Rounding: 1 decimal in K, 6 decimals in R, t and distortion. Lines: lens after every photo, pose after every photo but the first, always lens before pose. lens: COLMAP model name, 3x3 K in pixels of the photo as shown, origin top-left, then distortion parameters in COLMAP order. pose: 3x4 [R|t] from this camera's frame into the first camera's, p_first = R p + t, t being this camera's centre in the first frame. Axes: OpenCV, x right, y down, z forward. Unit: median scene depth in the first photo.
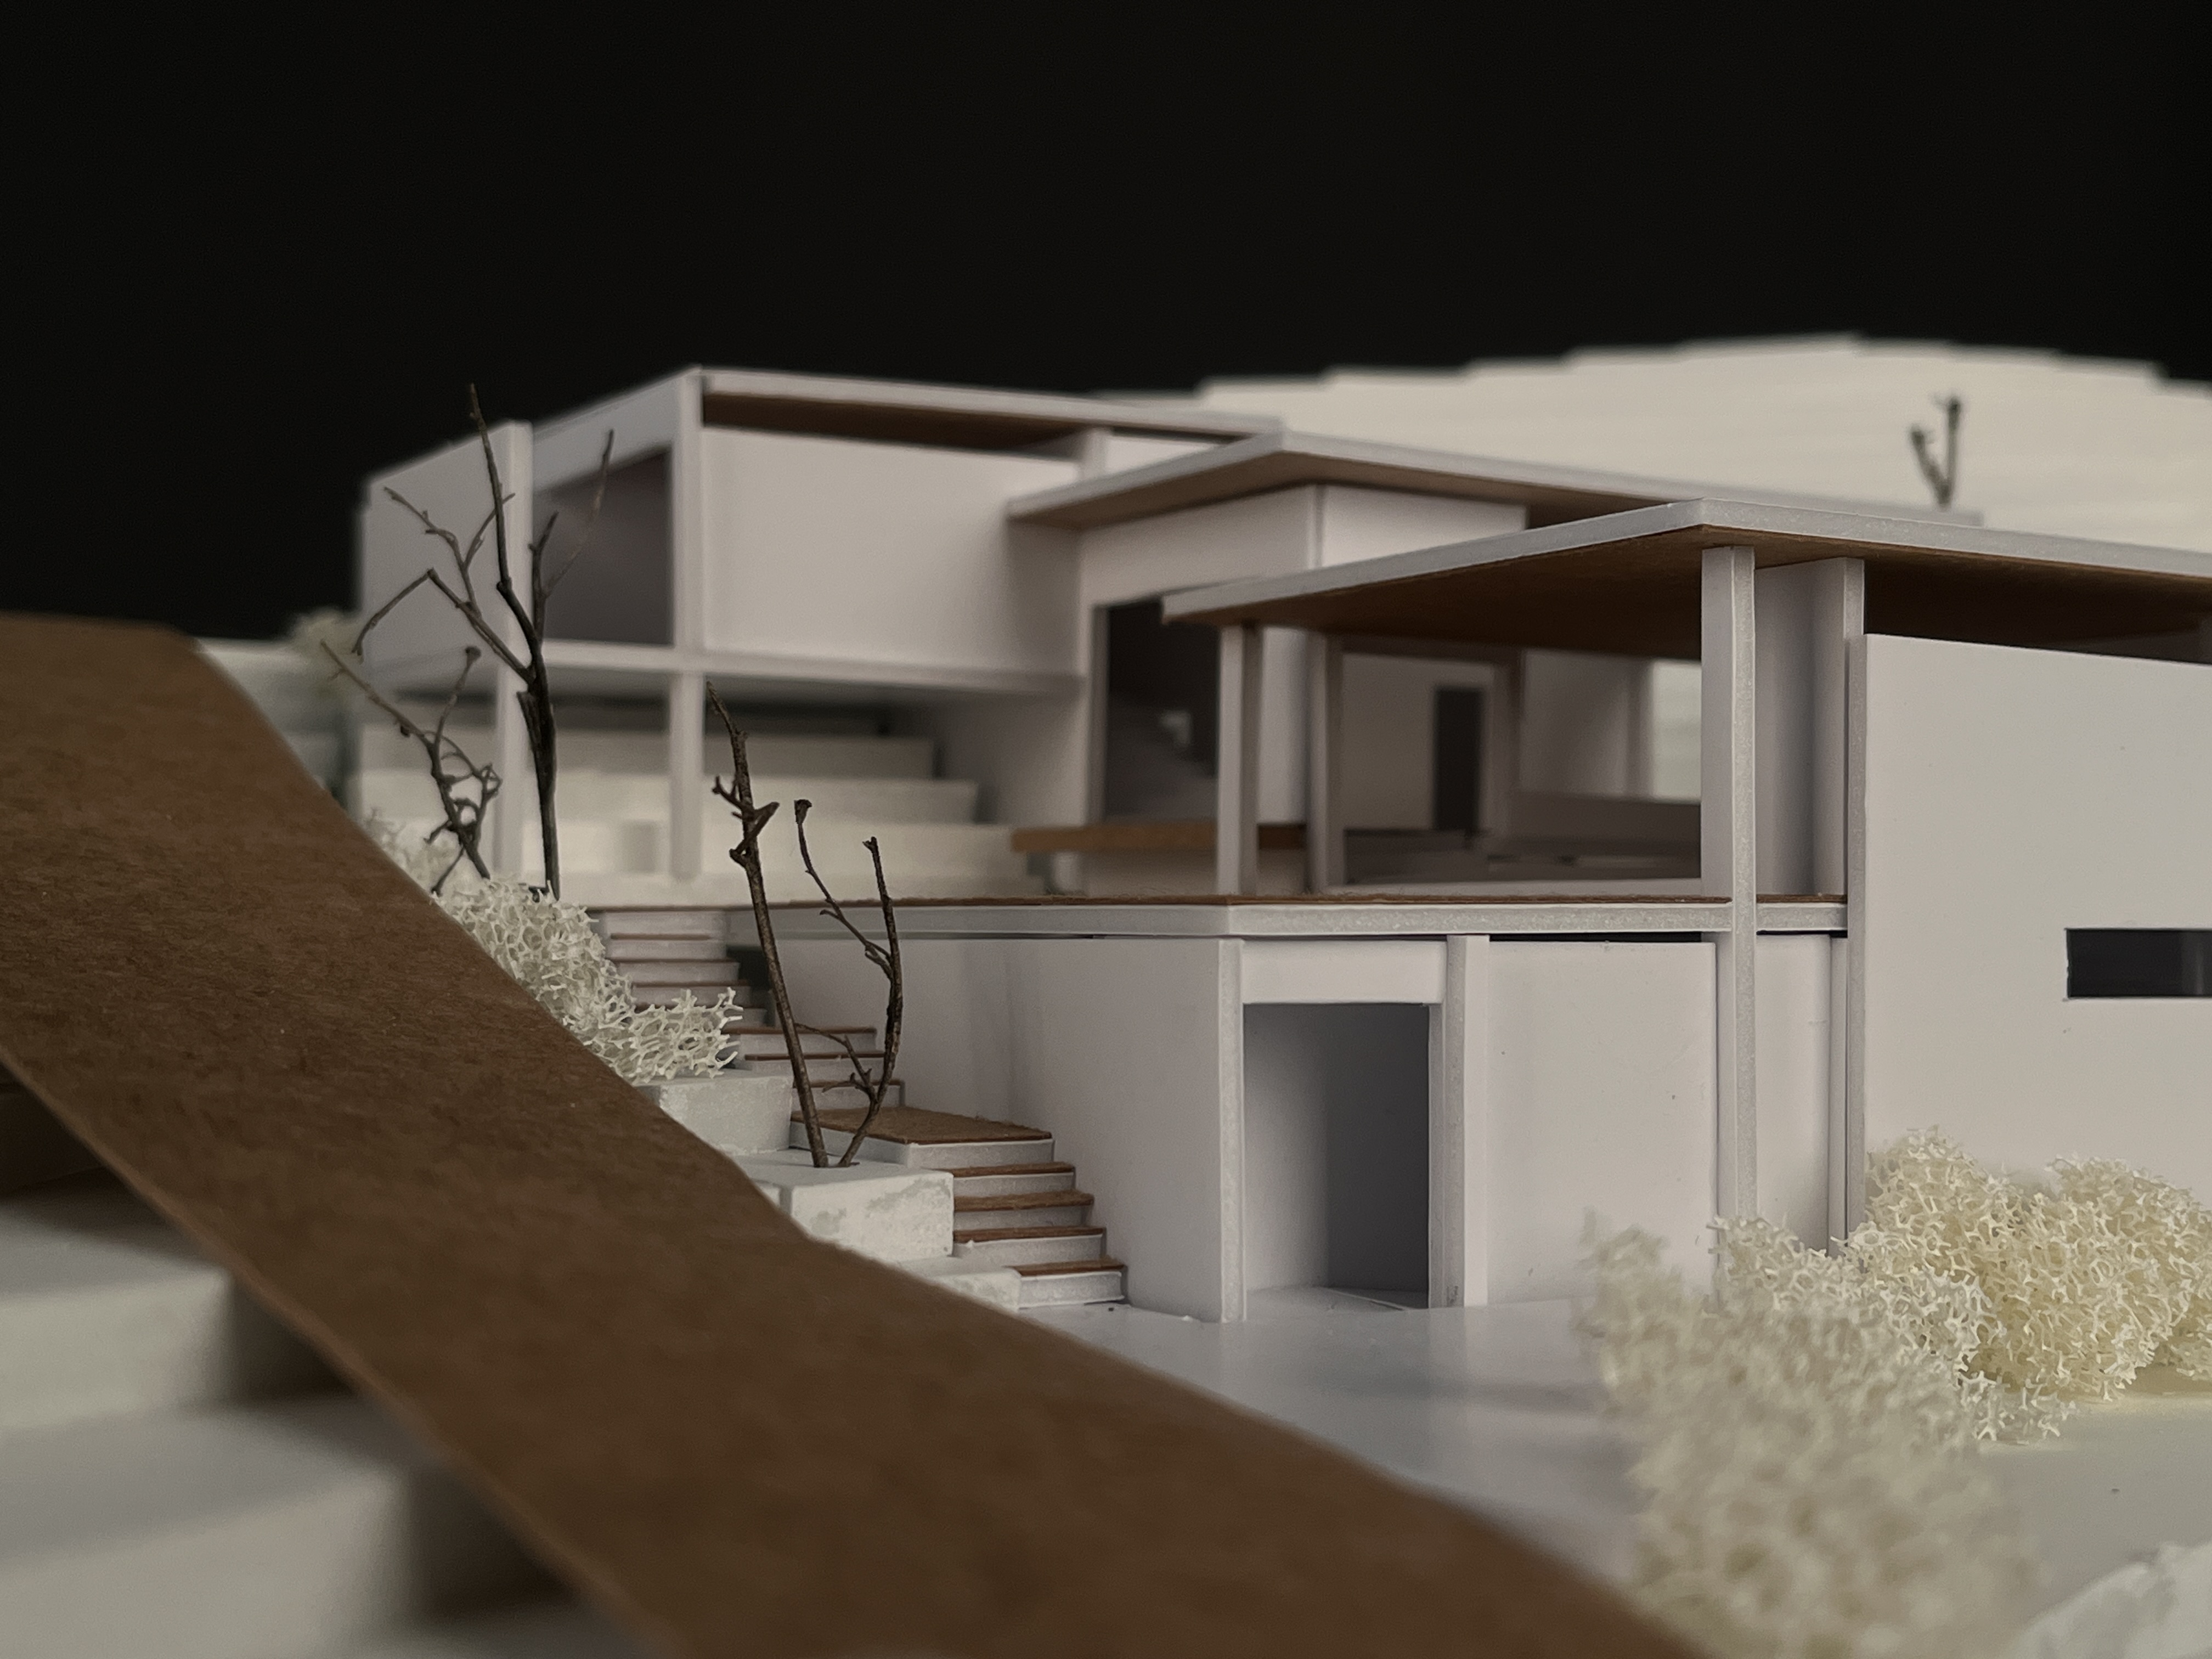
lens RADIAL K [[2806.0, 0, 1109.9], [0, 2806.0, 834.9], [0, 0, 1]] dist [0.050713, 0.000000]
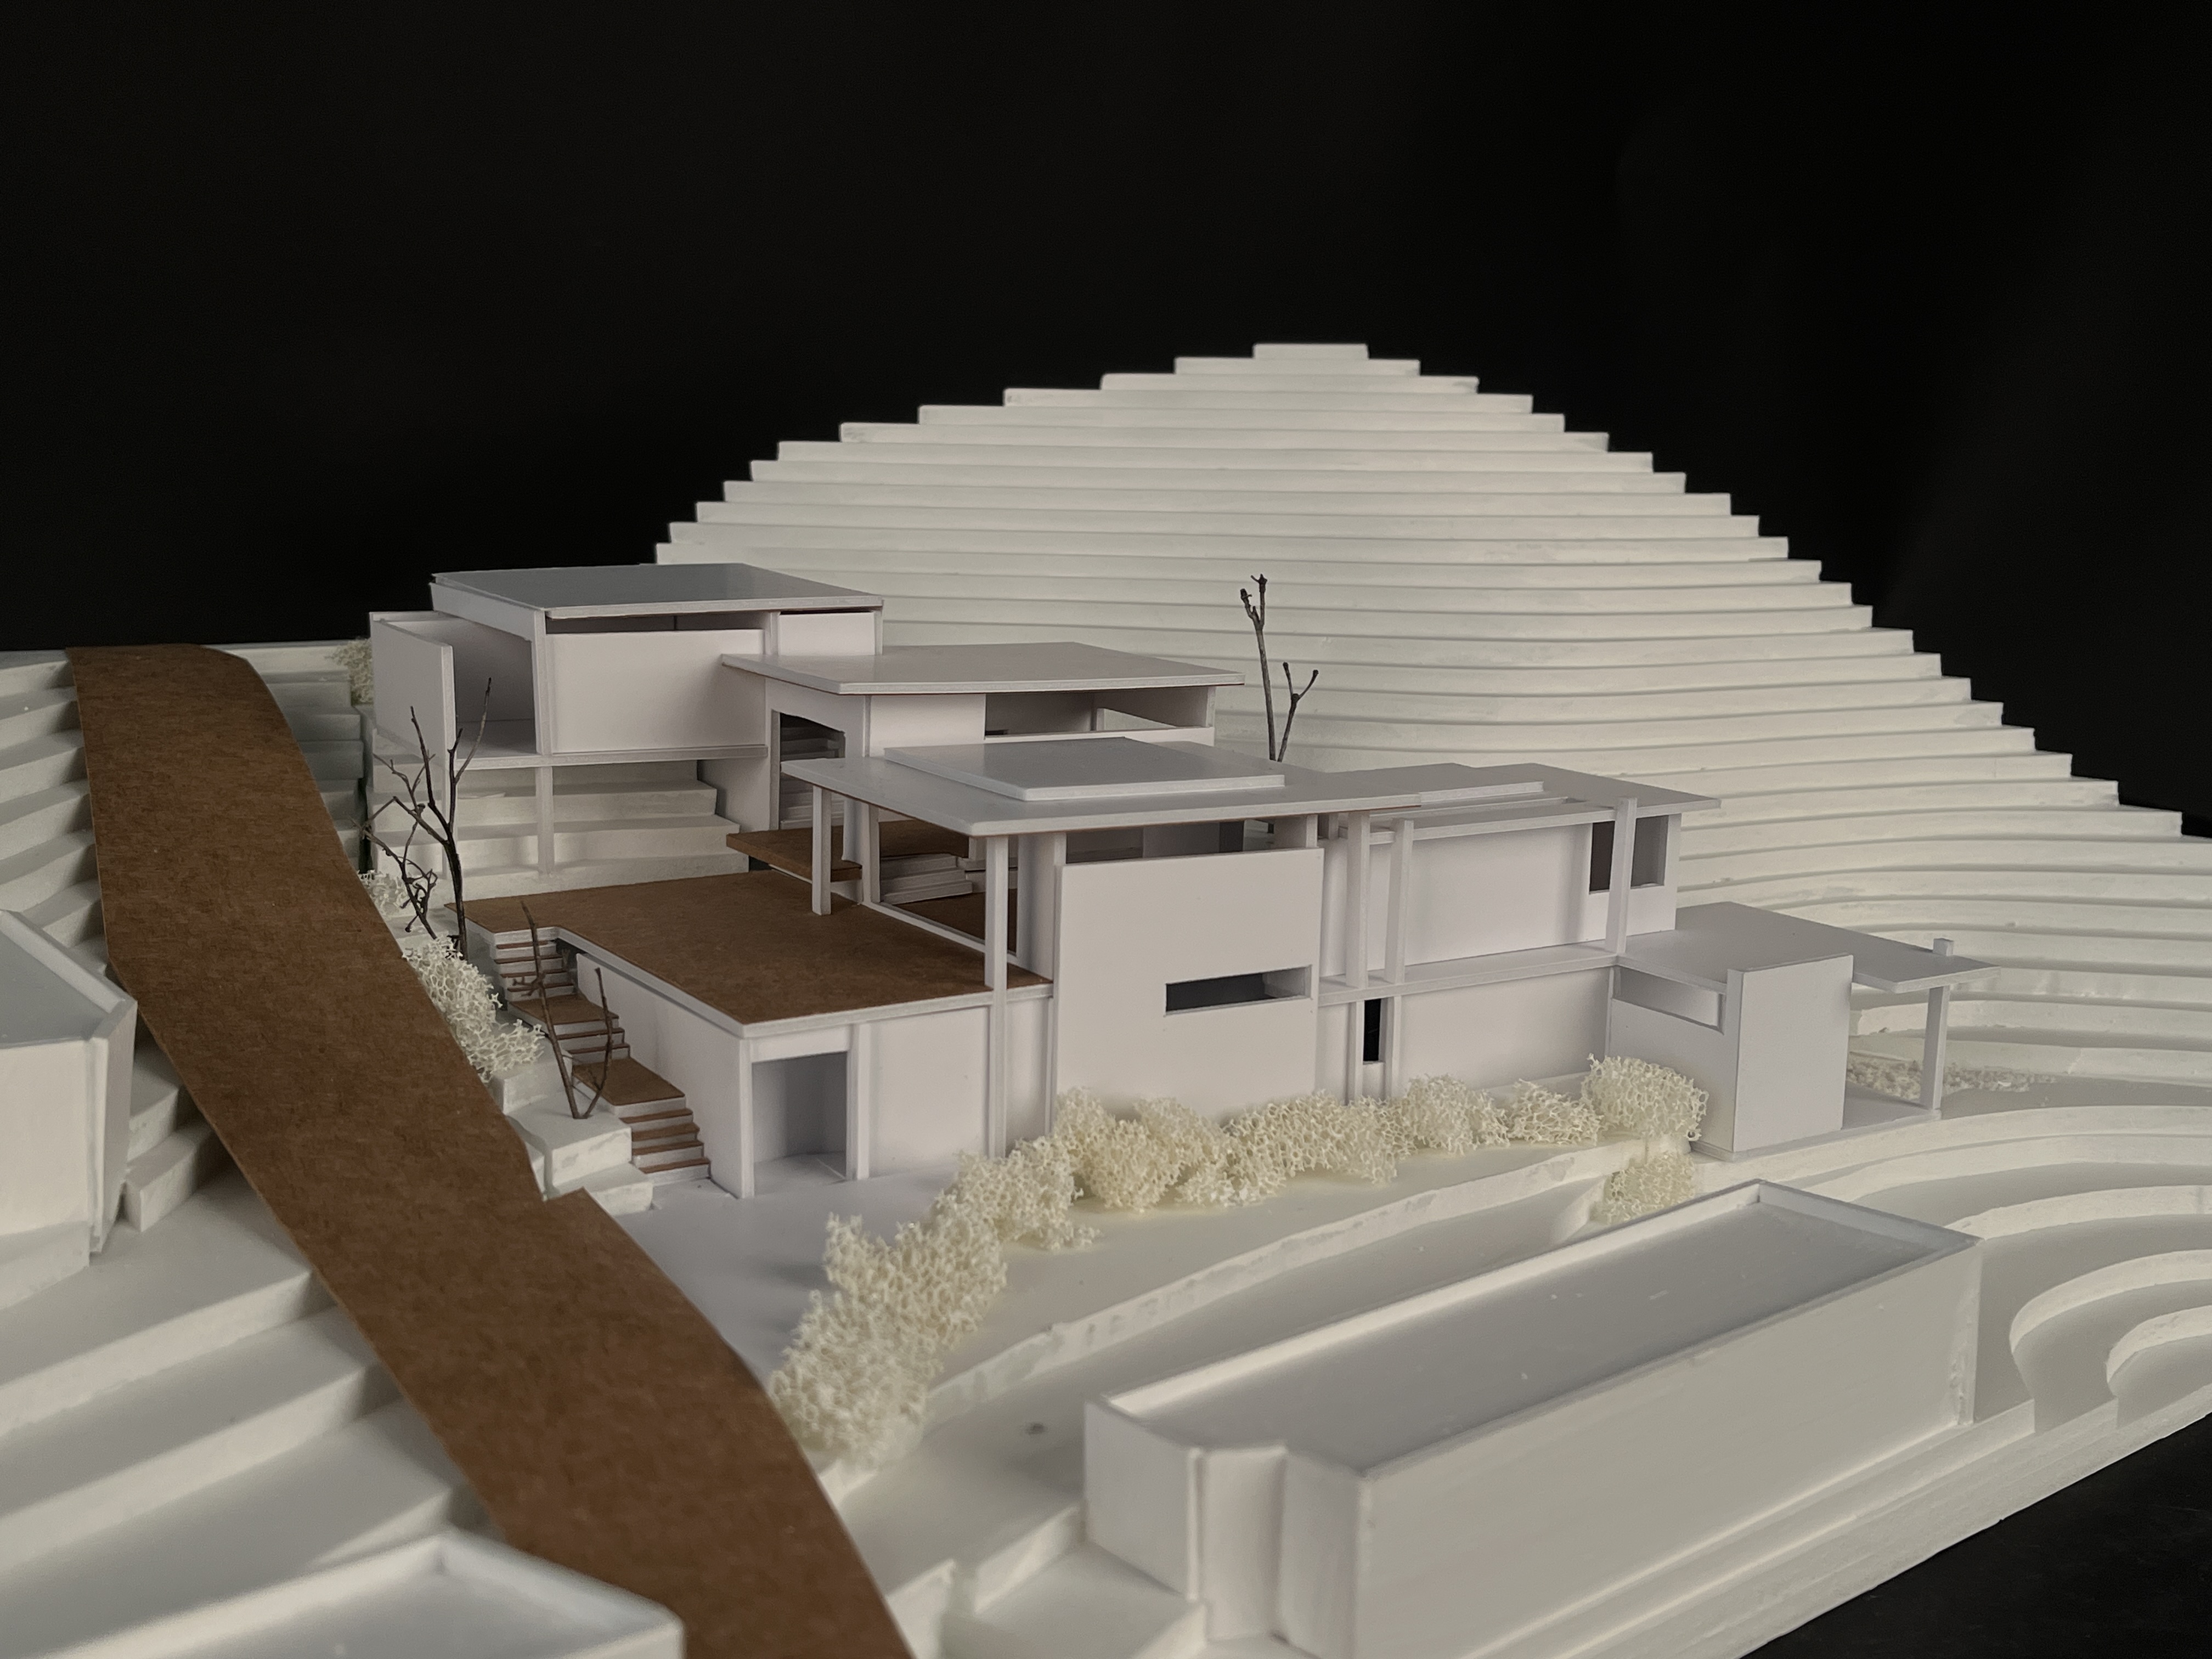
lens RADIAL K [[2268.6, 0, 1100.6], [0, 2268.6, 826.6], [0, 0, 1]] dist [0.010755, 0.000000]
pose [[0.999447, 0.003800, 0.033048, 0.217485], [-0.009764, 0.983210, 0.182217, -0.378201], [-0.031801, -0.182438, 0.982703, -0.645842]]
